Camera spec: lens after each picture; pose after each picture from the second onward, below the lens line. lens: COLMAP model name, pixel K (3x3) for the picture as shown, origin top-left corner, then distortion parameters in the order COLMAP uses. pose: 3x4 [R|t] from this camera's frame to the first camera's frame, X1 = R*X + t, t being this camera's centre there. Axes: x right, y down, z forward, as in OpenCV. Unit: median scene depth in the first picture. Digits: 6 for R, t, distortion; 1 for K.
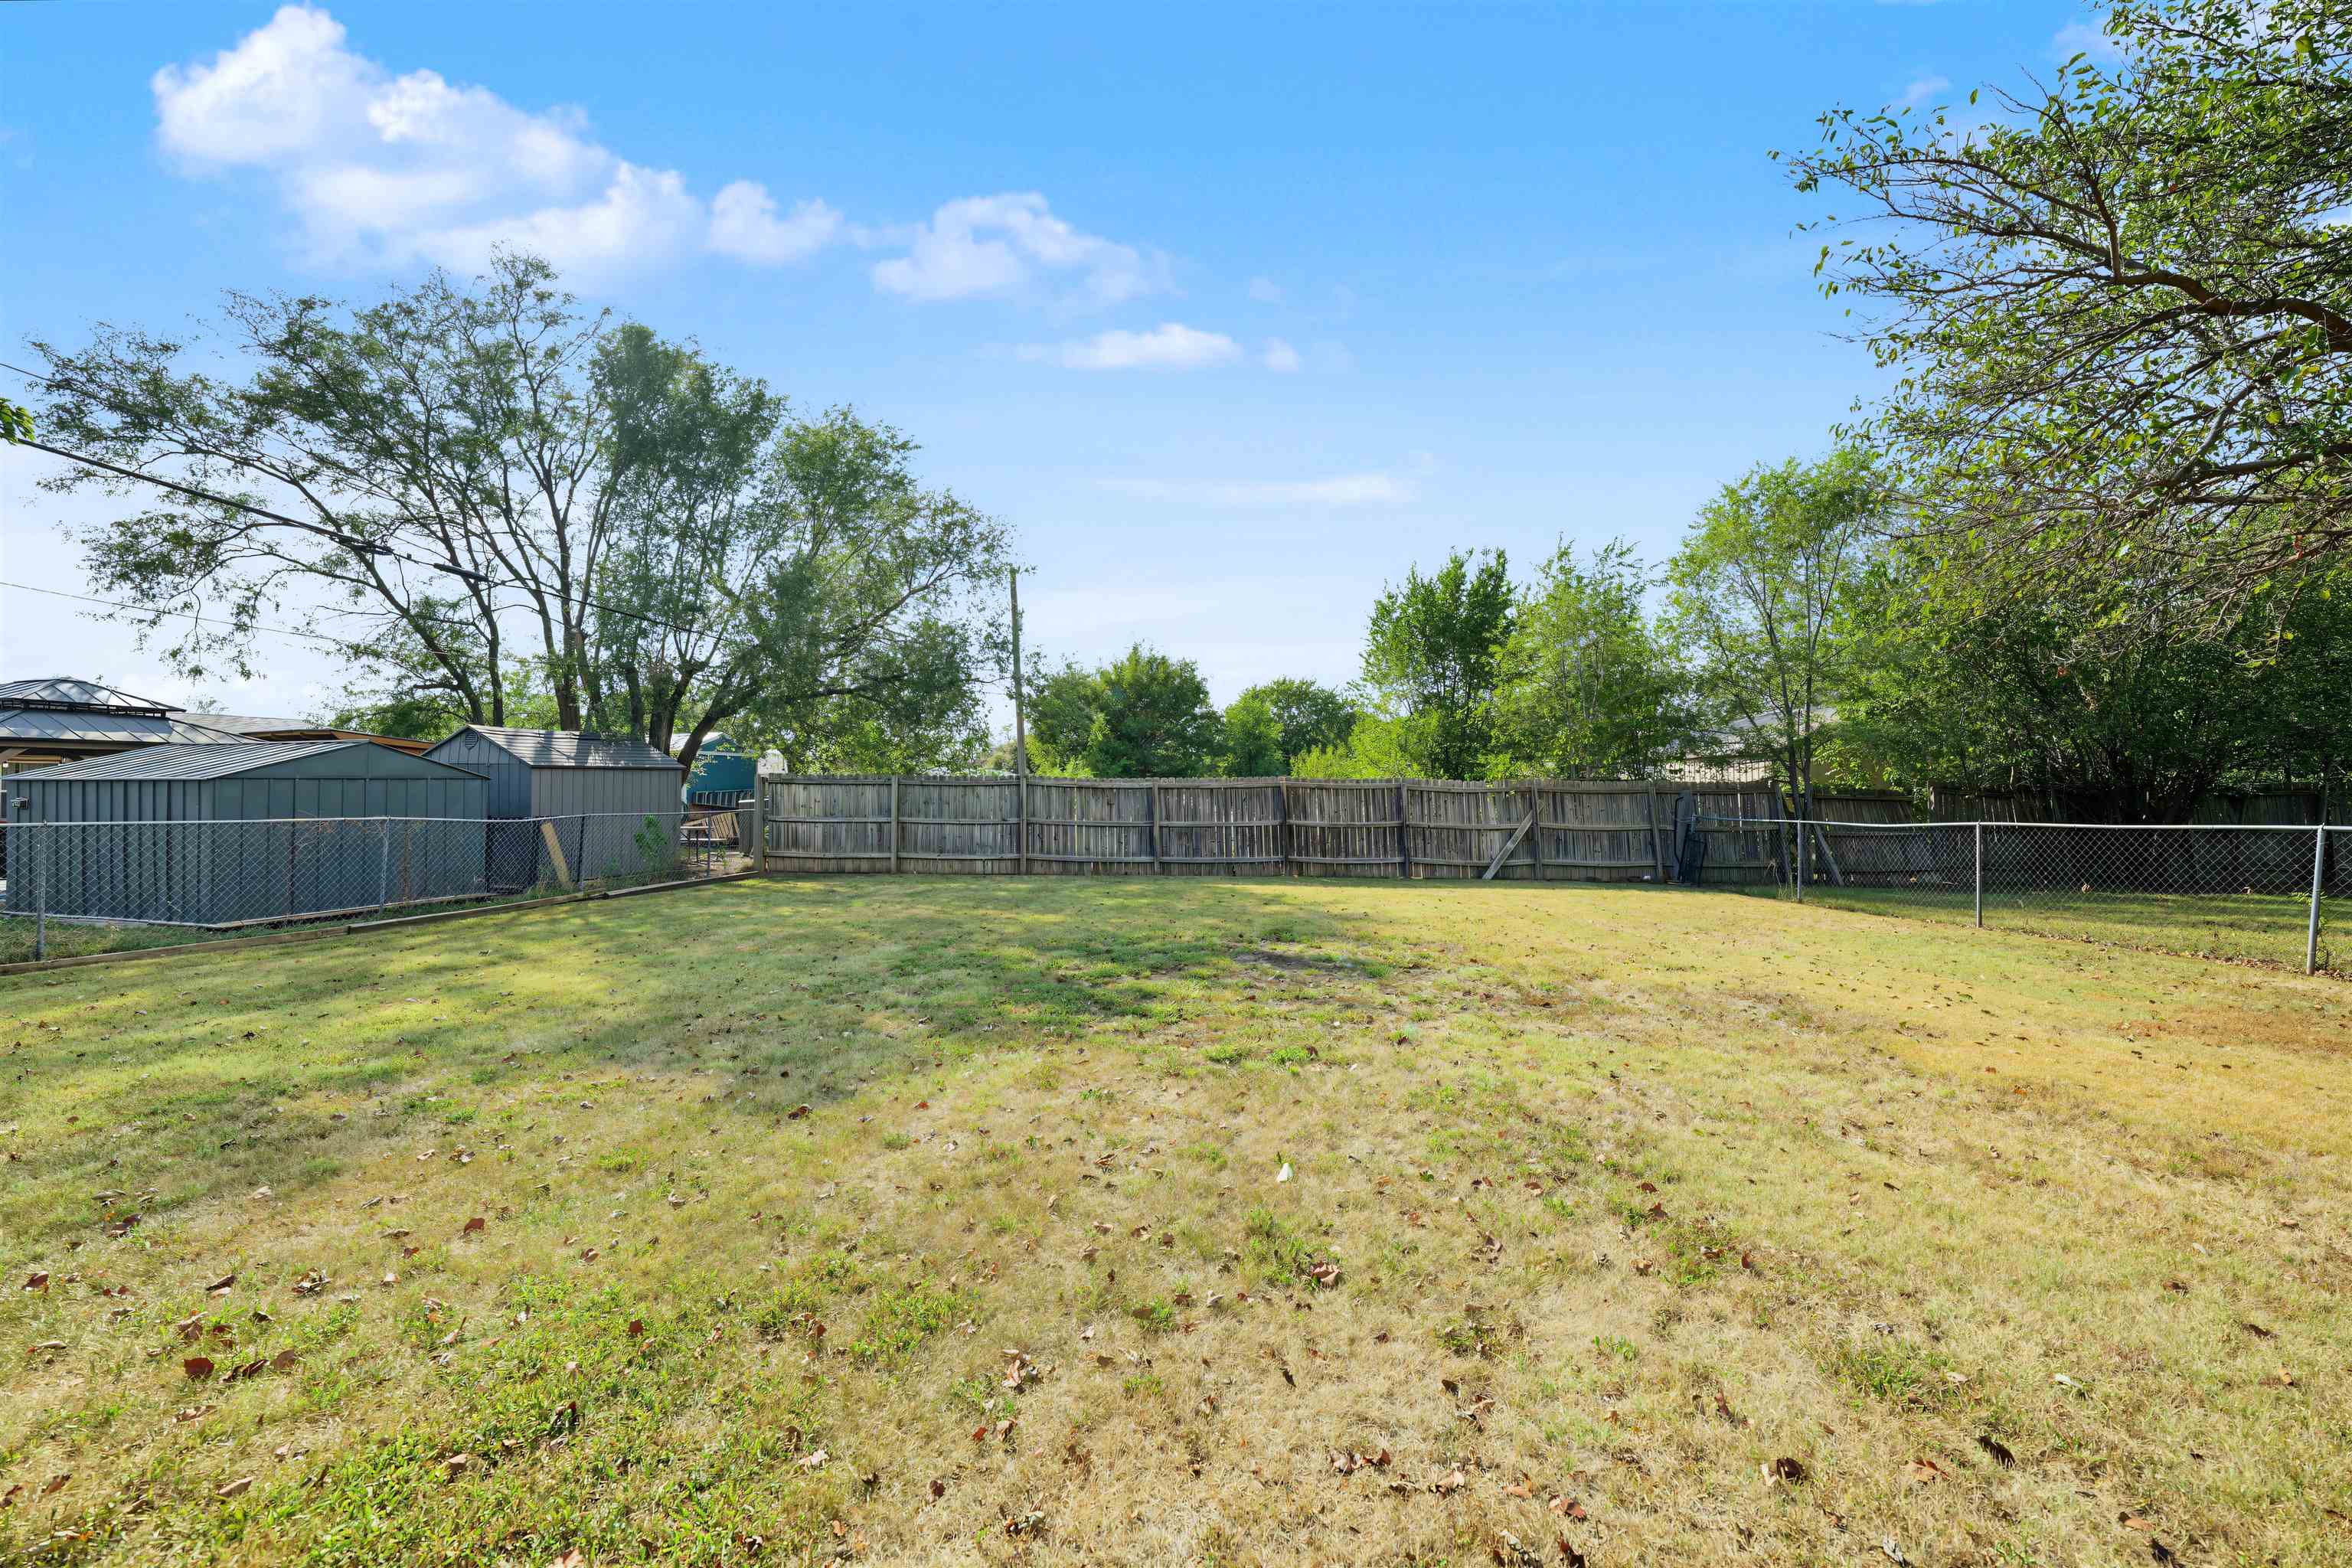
lens RADIAL K [[911.6, 0, 1180.0], [0, 911.6, 779.2], [0, 0, 1]] dist [-0.002602, -0.000293]
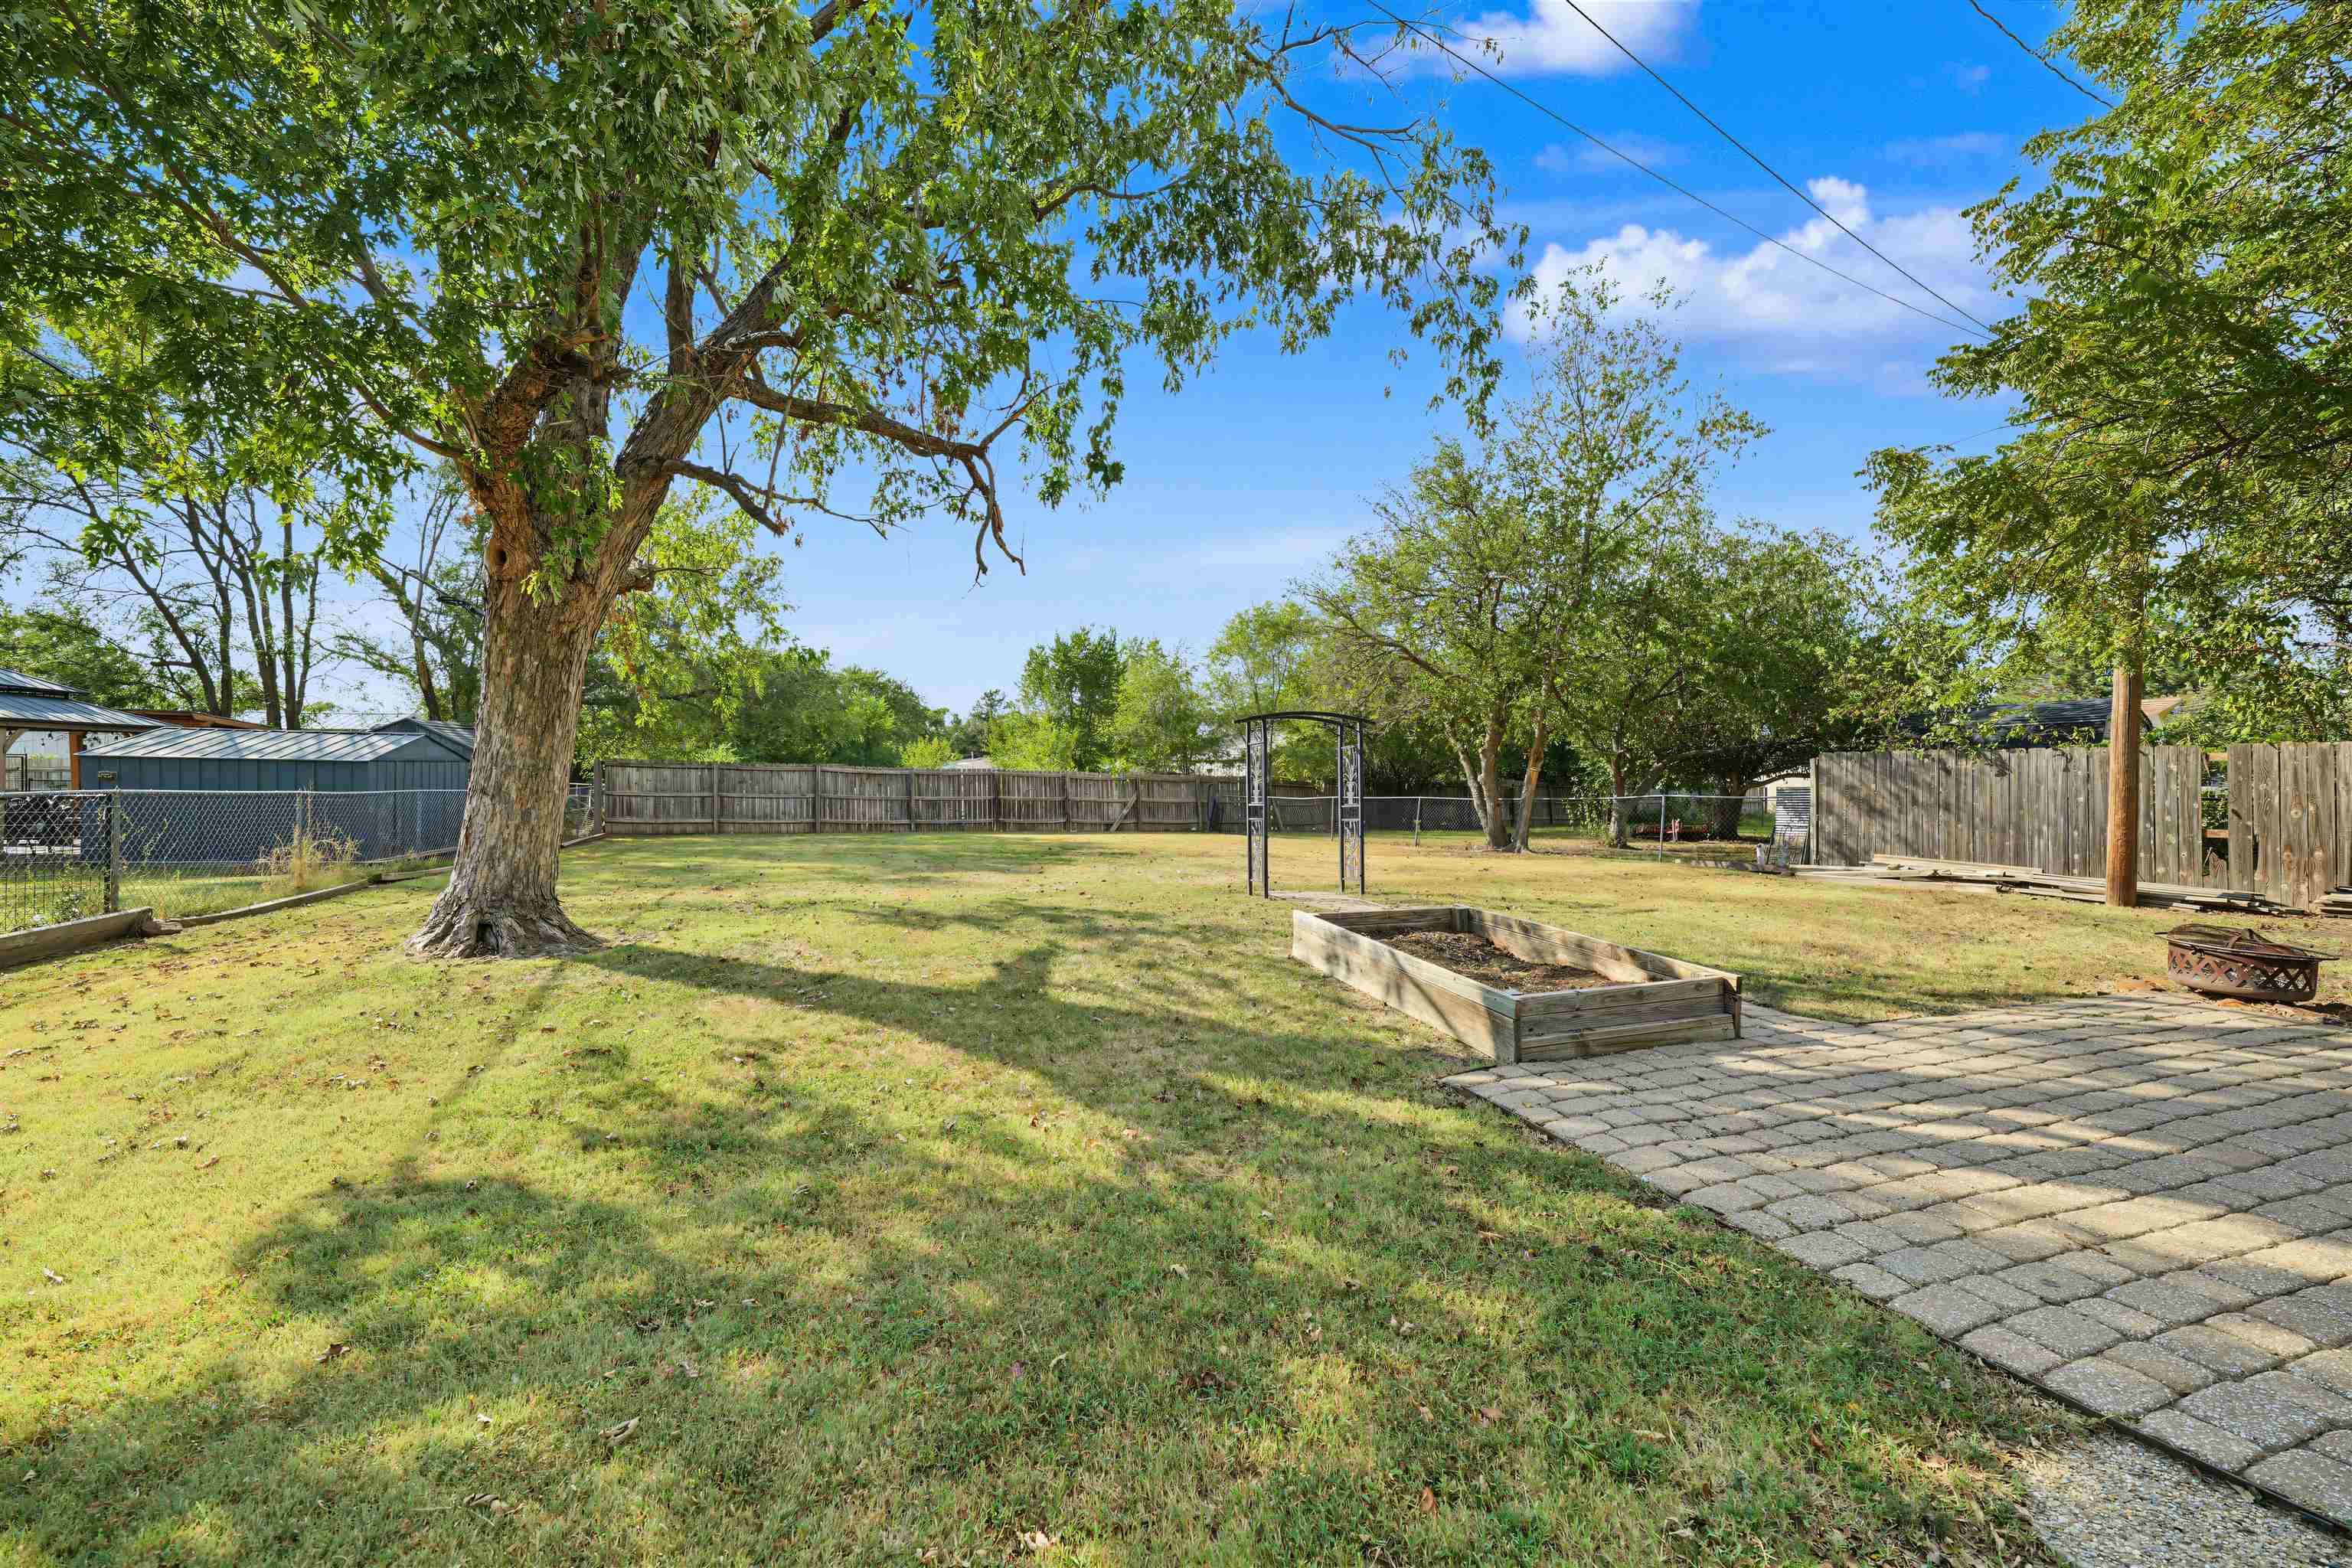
lens RADIAL K [[911.6, 0, 1184.8], [0, 911.6, 782.3], [0, 0, 1]] dist [-0.002602, -0.000293]
pose [[0.879996, 0.011409, 0.474844, -0.348860], [-0.018221, 0.999786, 0.009747, -0.000717], [-0.474631, -0.017229, 0.880016, -0.556432]]
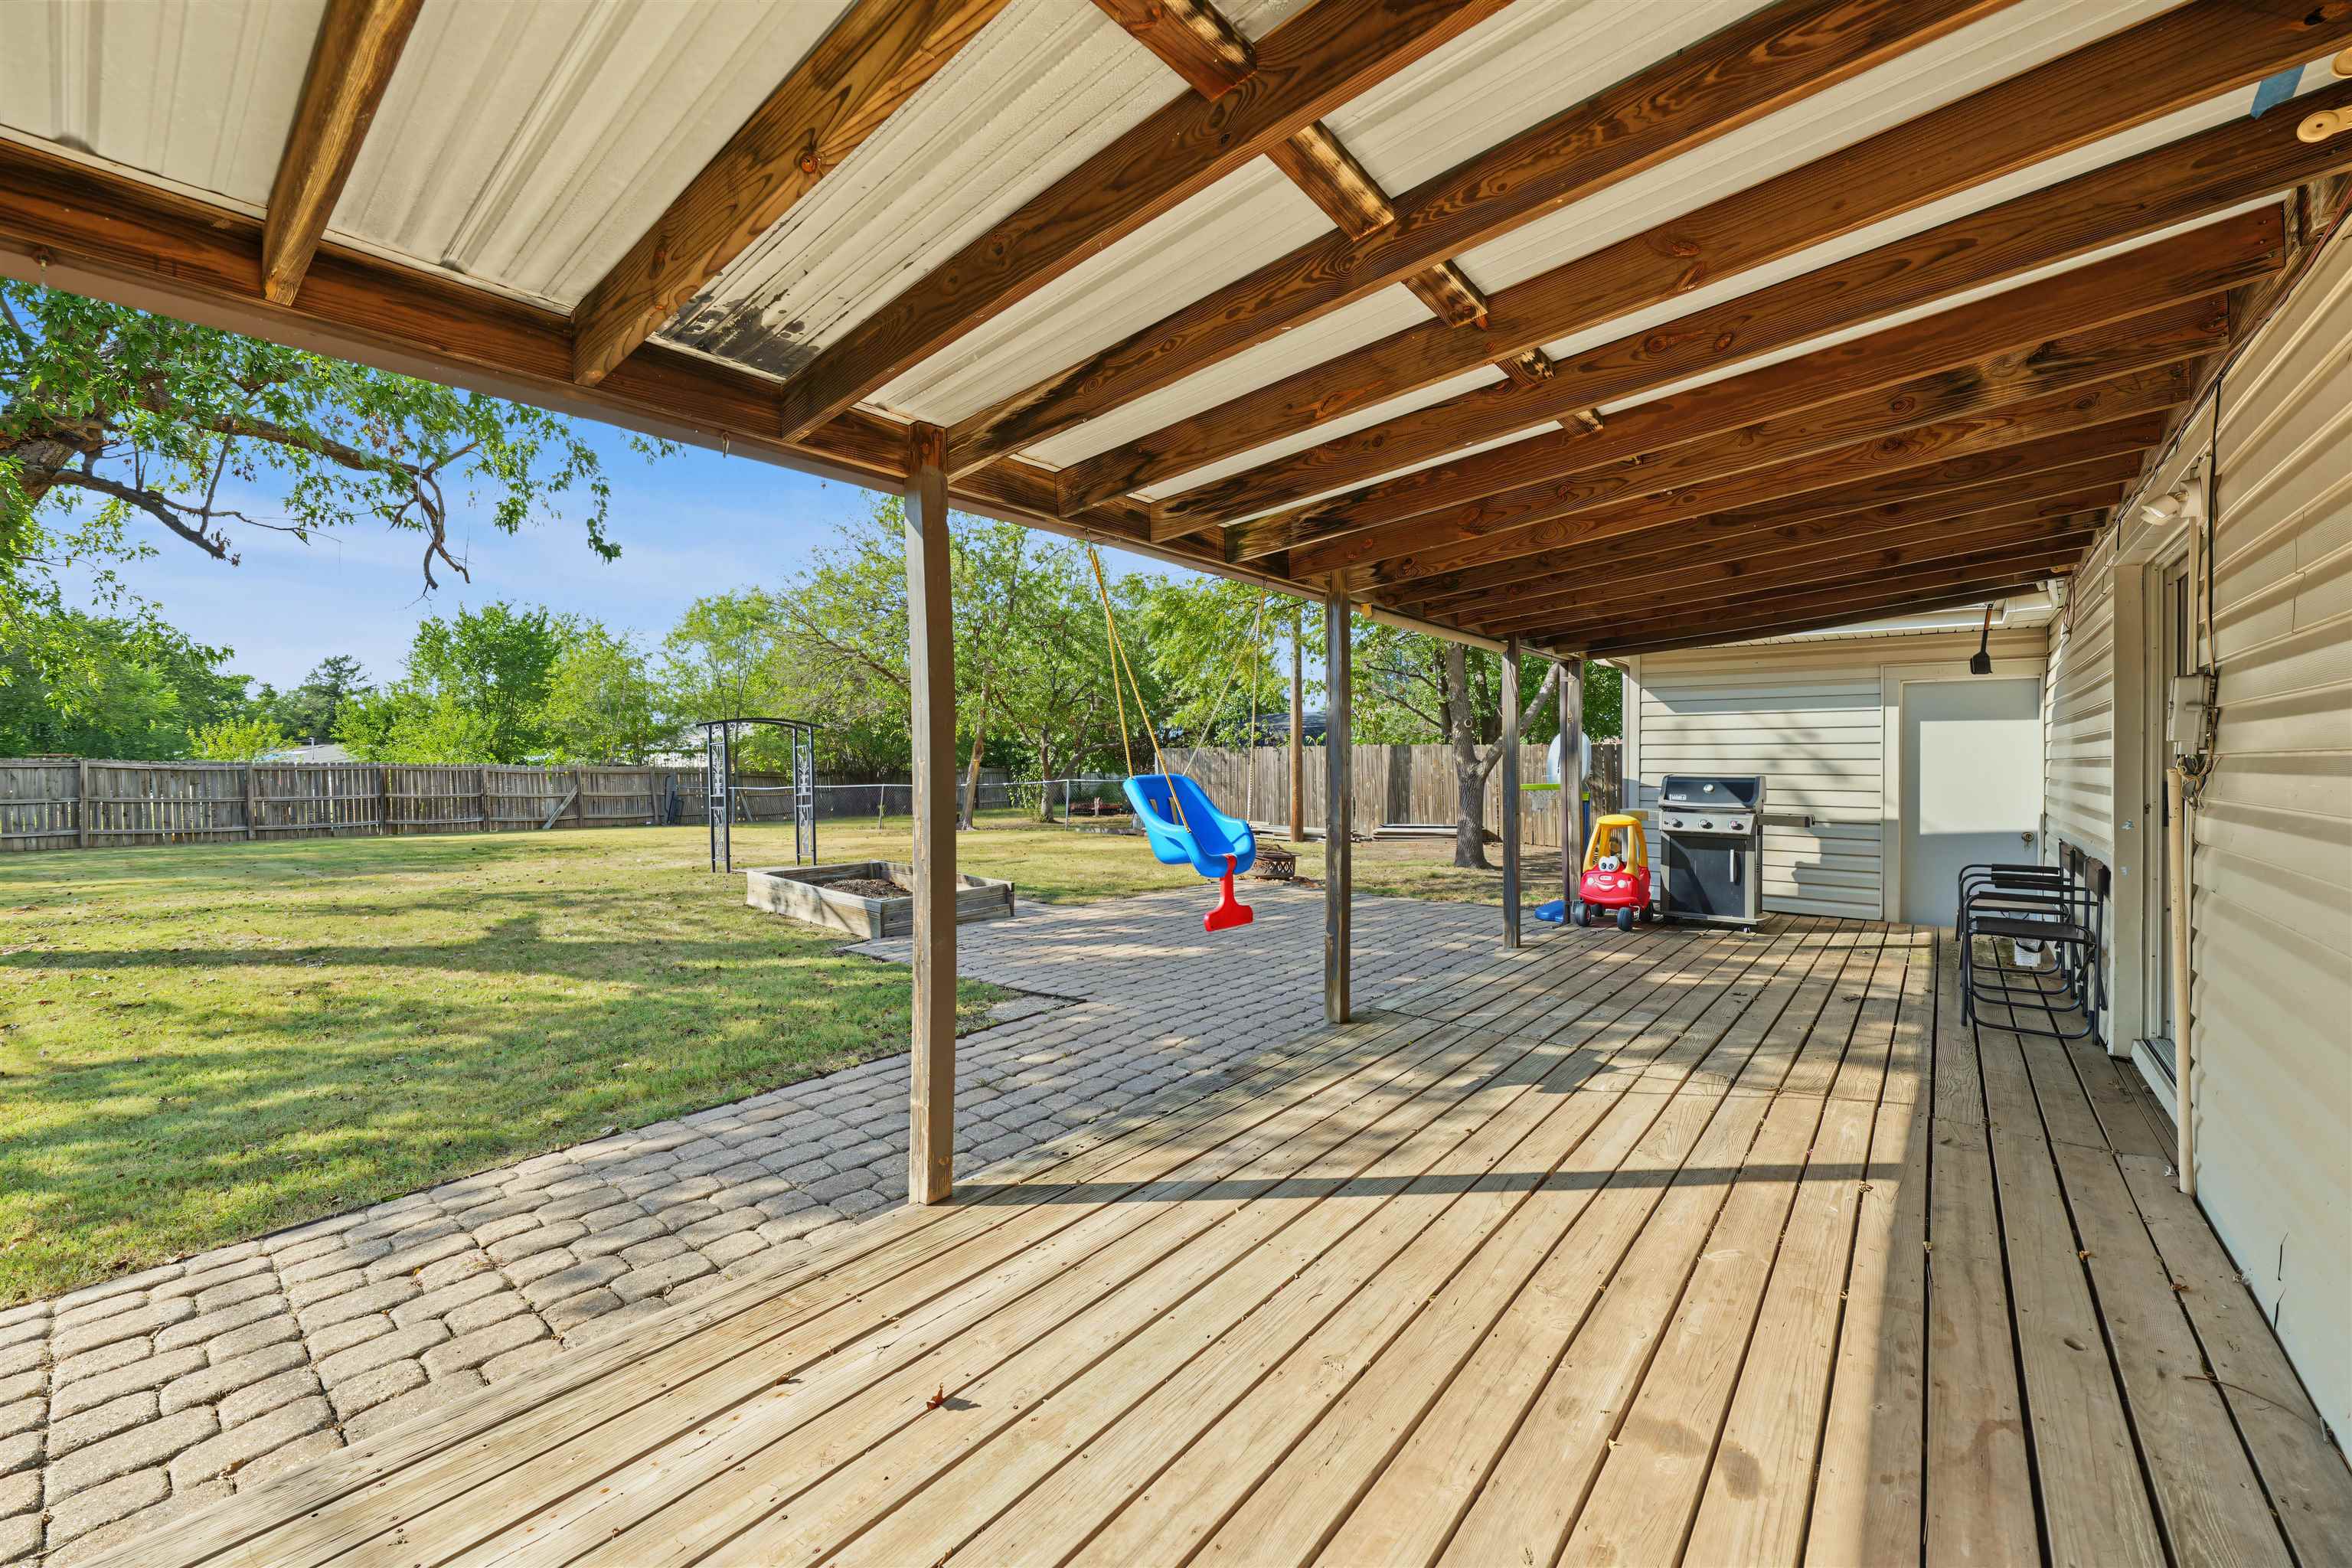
lens RADIAL K [[911.6, 0, 1179.2], [0, 911.6, 769.1], [0, 0, 1]] dist [-0.002602, -0.000293]
pose [[0.507890, 0.002086, 0.861420, -0.450061], [-0.008657, 0.999959, 0.002683, -0.006473], [-0.861379, -0.008820, 0.507887, -0.718599]]
